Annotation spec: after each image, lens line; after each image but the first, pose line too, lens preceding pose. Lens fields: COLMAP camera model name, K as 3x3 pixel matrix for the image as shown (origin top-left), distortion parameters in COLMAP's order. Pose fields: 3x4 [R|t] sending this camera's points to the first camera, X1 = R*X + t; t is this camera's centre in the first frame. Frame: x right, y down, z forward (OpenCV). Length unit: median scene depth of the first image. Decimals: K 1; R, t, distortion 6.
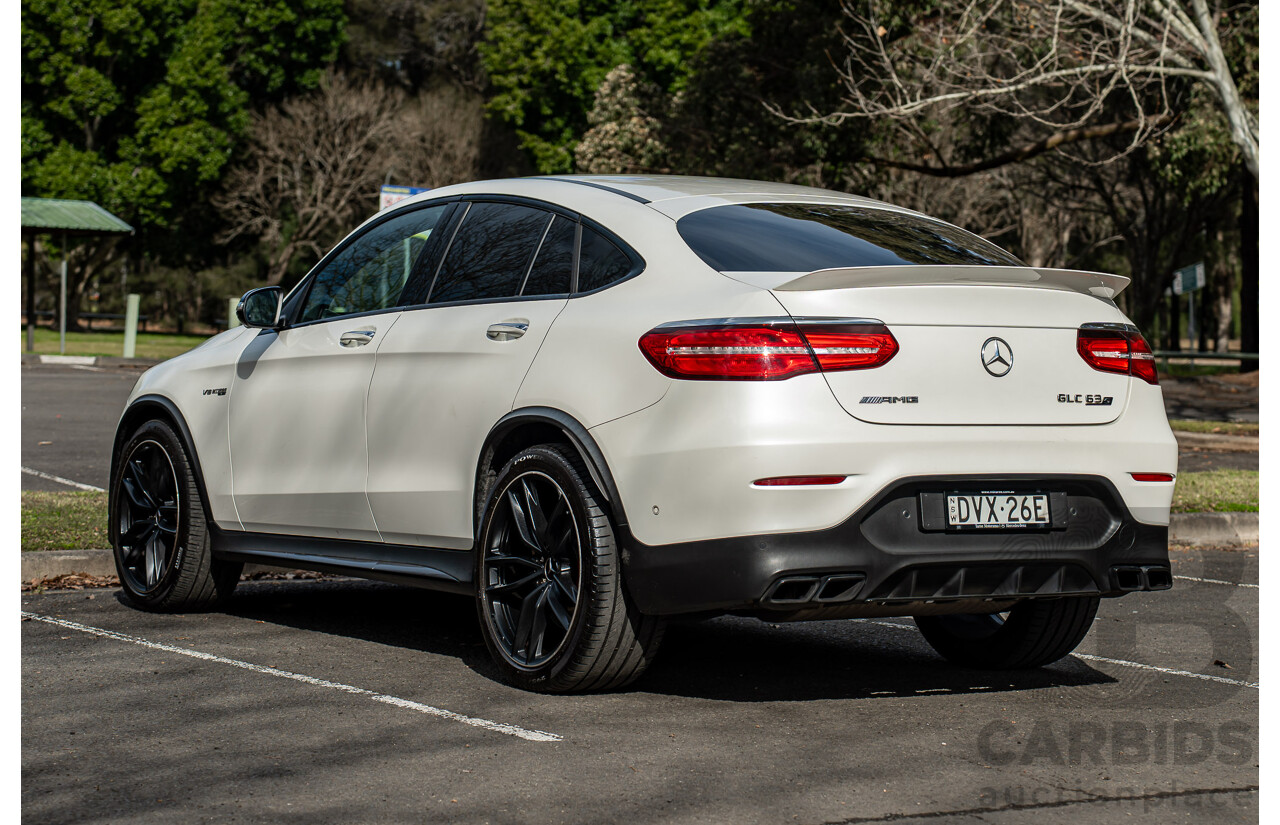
lens RADIAL K [[2811.0, 0, 673.2], [0, 2811.0, 437.7], [0, 0, 1]] dist [0.596550, -0.572093]
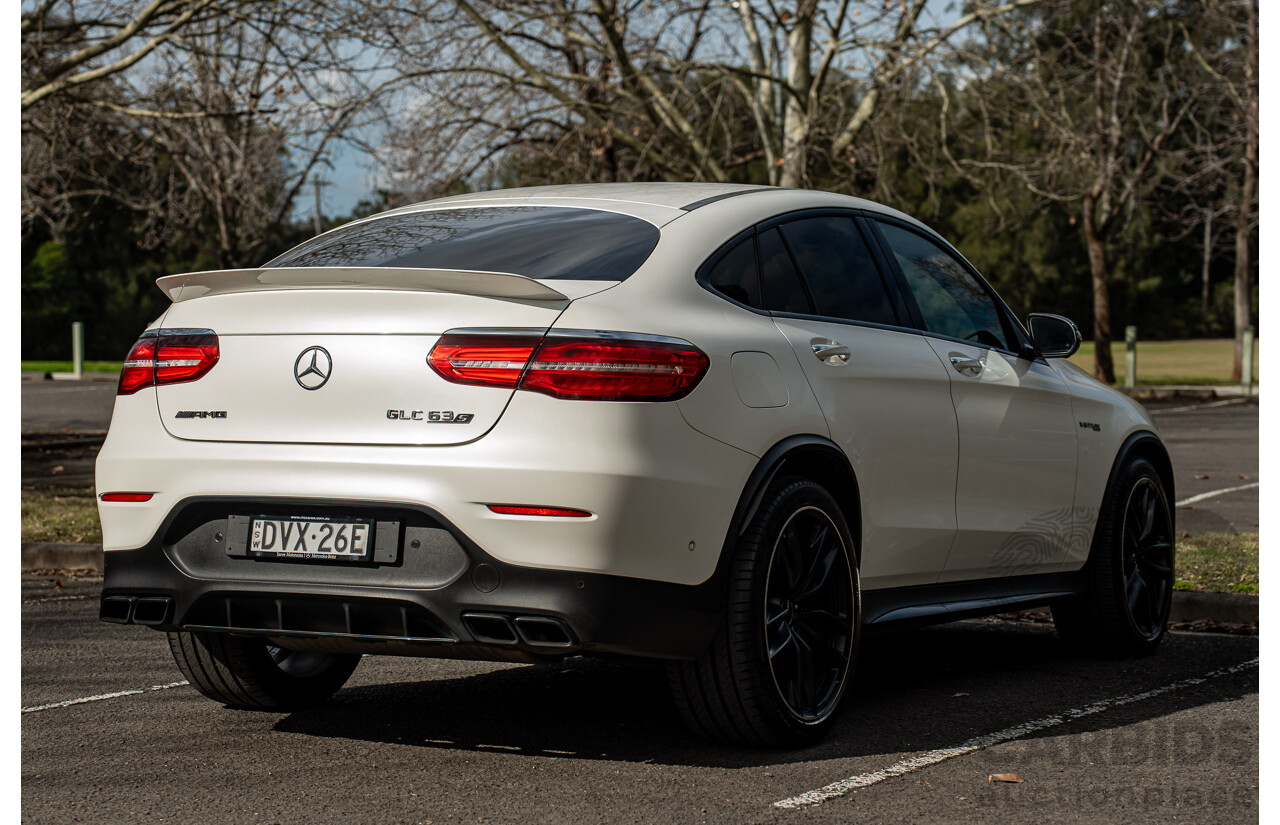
lens RADIAL K [[2856.8, 0, 621.0], [0, 2856.8, 391.2], [0, 0, 1]] dist [0.427538, 0.019221]
pose [[0.465330, -0.006382, -0.885114, 0.964530], [-0.023723, 0.999525, -0.019679, -0.005417], [0.884819, 0.030155, 0.464958, 0.658814]]
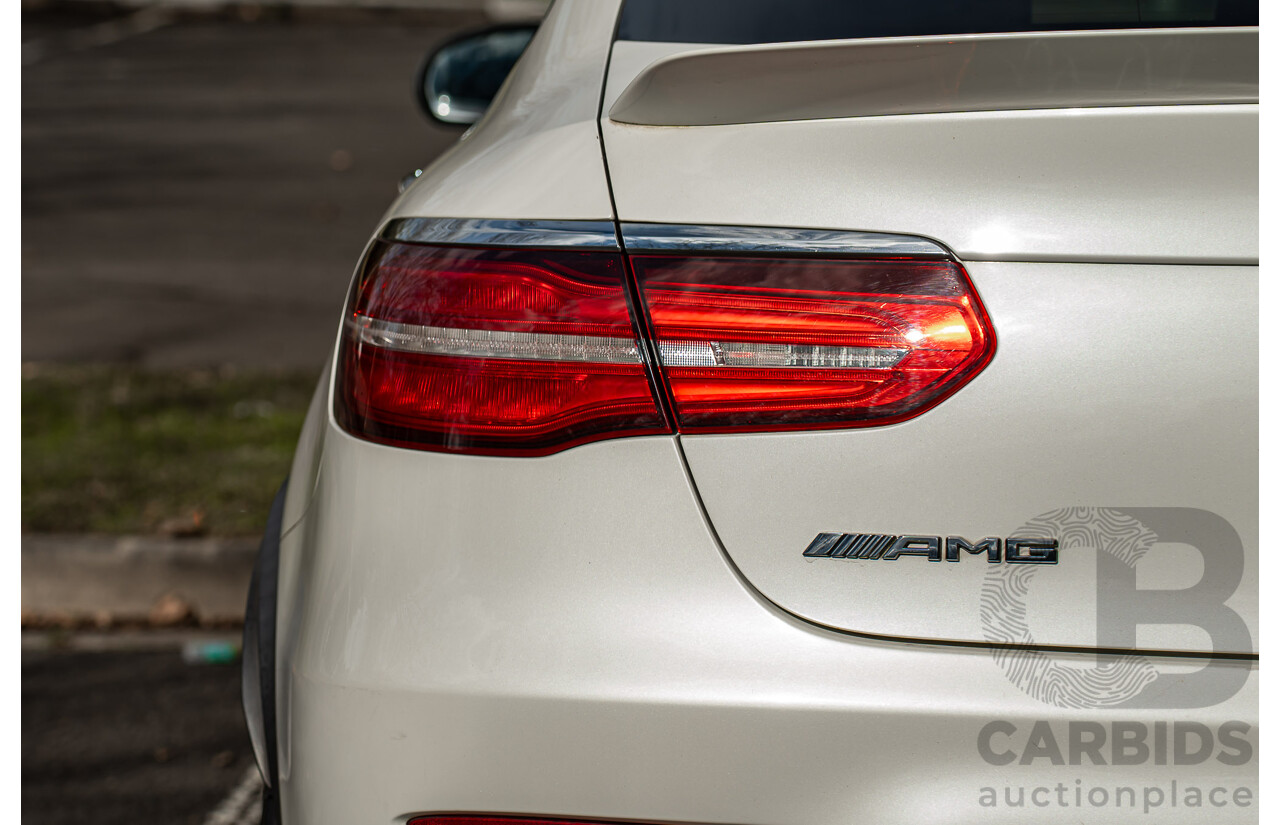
lens RADIAL K [[4203.6, 0, 640.0], [0, 4203.6, 412.5], [0, 0, 1]] dist [0.551106, 0.981523]
pose [[0.811919, 0.057907, -0.580891, 0.274863], [-0.014582, 0.996769, 0.078983, -0.055228], [0.583588, -0.055657, 0.810140, 0.647705]]
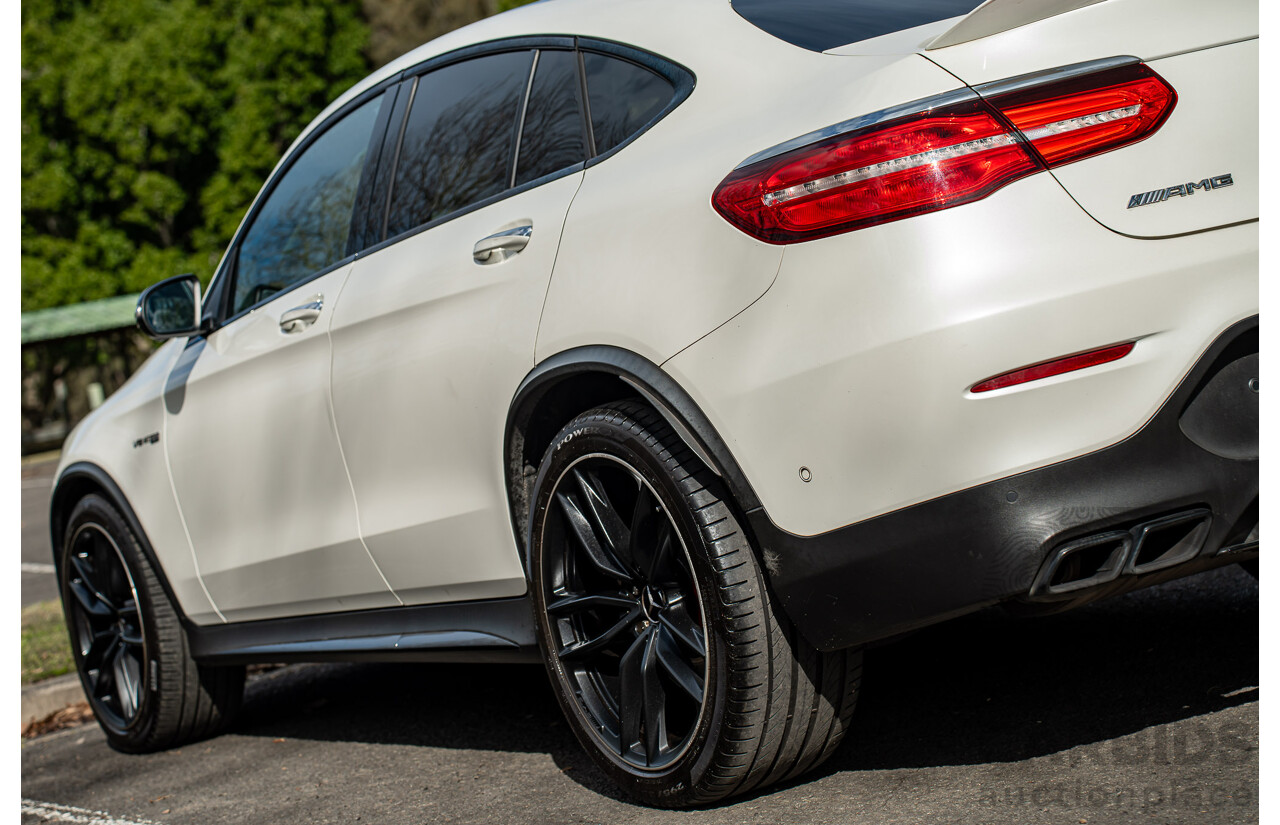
lens RADIAL K [[2541.4, 0, 577.9], [0, 2541.4, 413.4], [0, 0, 1]] dist [0.481341, 0.548337]
pose [[0.973426, -0.218889, -0.067294, -0.013310], [0.218970, 0.975711, -0.006256, 0.006460], [0.067029, -0.008646, 0.997714, 0.464280]]
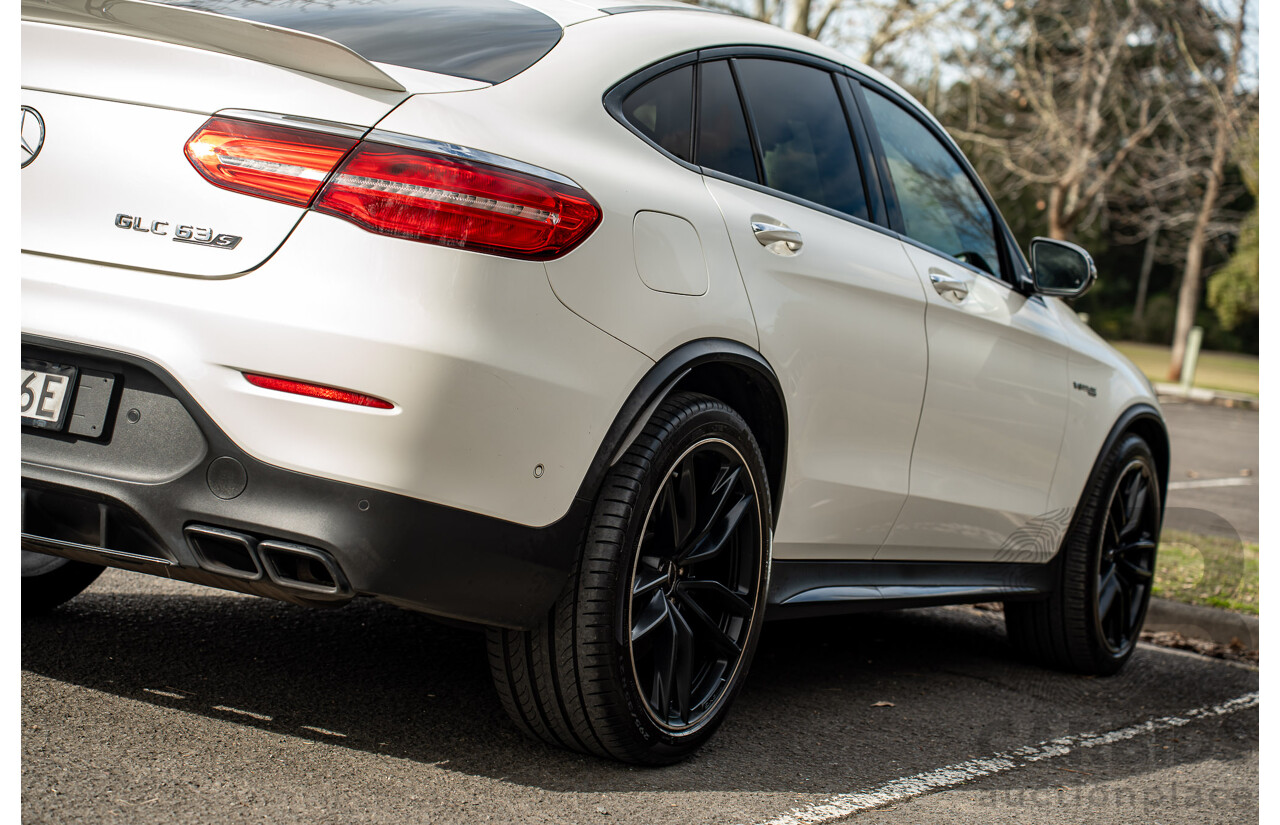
lens RADIAL K [[2806.1, 0, 640.0], [0, 2806.1, 412.5], [0, 0, 1]] dist [0.524559, 0.313032]
pose [[0.480016, 0.087418, -0.872894, 0.724257], [-0.157002, 0.987518, 0.012560, 0.001103], [0.863096, 0.131017, 0.487749, 0.816194]]
